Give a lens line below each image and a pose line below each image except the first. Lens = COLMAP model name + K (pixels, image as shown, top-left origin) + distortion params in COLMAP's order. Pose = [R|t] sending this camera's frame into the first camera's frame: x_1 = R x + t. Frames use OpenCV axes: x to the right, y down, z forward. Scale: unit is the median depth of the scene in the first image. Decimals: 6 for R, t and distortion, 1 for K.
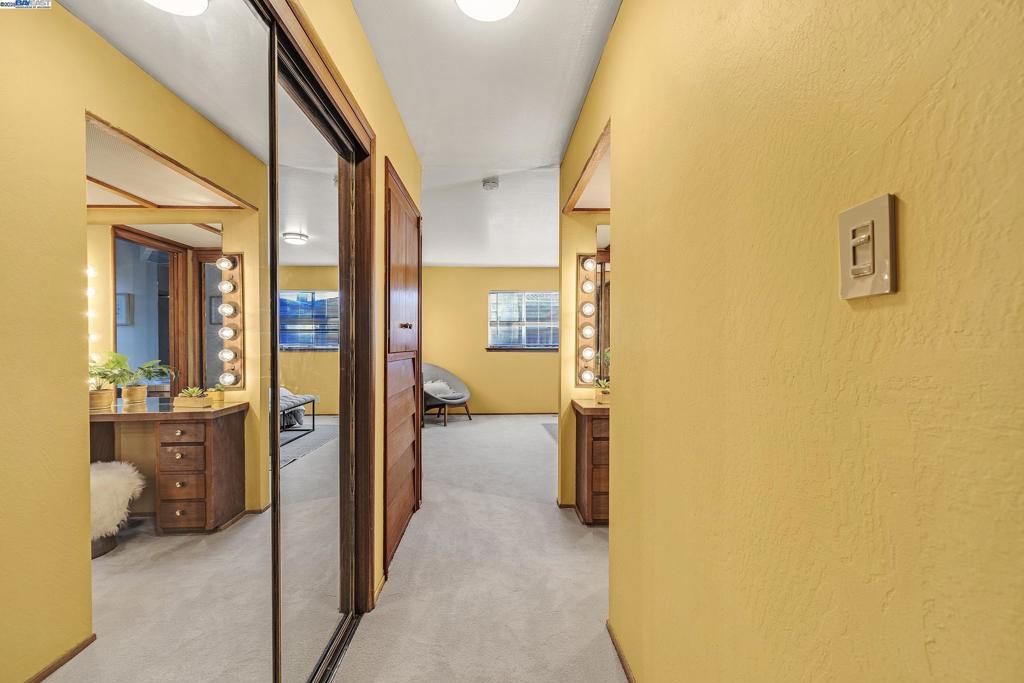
lens RADIAL K [[426.1, 0, 512.1], [0, 426.1, 342.7], [0, 0, 1]] dist [-0.000003, 0.000115]
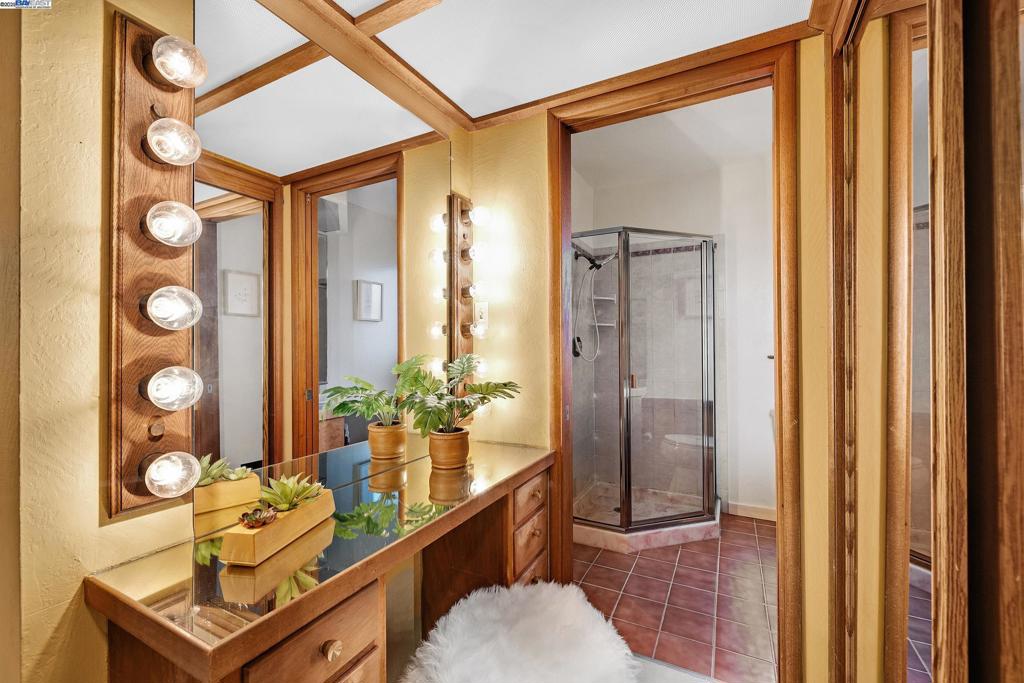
lens RADIAL K [[426.1, 0, 511.5], [0, 426.1, 344.9], [0, 0, 1]] dist [-0.000003, 0.000115]
pose [[0.500806, -0.003021, 0.865554, 0.050789], [0.006294, 0.999980, -0.000151, -0.000812], [-0.865537, 0.005524, 0.500815, 0.665467]]
